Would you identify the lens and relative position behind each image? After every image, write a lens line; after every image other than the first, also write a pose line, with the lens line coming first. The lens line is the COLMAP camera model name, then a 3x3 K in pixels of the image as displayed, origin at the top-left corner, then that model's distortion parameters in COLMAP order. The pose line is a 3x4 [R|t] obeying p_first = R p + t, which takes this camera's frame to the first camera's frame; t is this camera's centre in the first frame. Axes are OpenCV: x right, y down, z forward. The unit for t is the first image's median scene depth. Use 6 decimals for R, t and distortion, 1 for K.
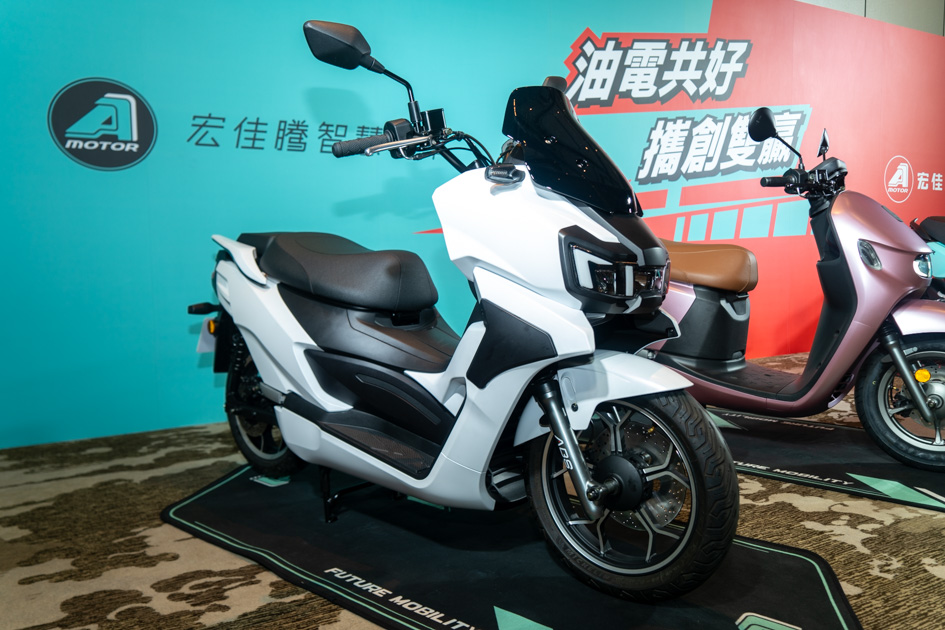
lens RADIAL K [[764.3, 0, 472.5], [0, 764.3, 315.0], [0, 0, 1]] dist [-0.005229, 0.003402]
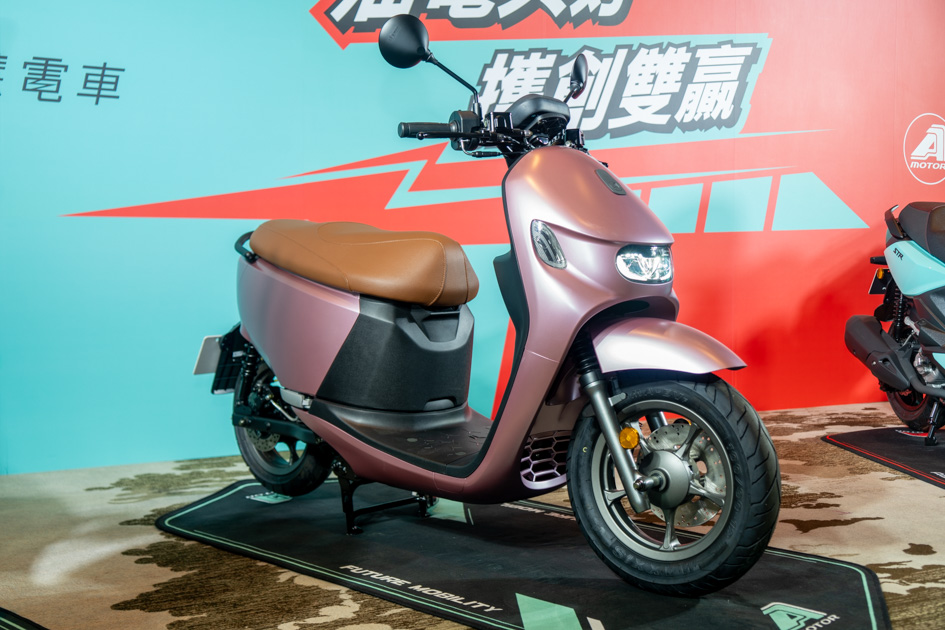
lens RADIAL K [[1123.4, 0, 472.5], [0, 1123.4, 315.0], [0, 0, 1]] dist [0.015689, 0.029087]
pose [[0.999679, 0.012134, -0.022256, 0.247586], [-0.012944, 0.999245, -0.036620, 0.007178], [0.021794, 0.036896, 0.999081, 0.037487]]
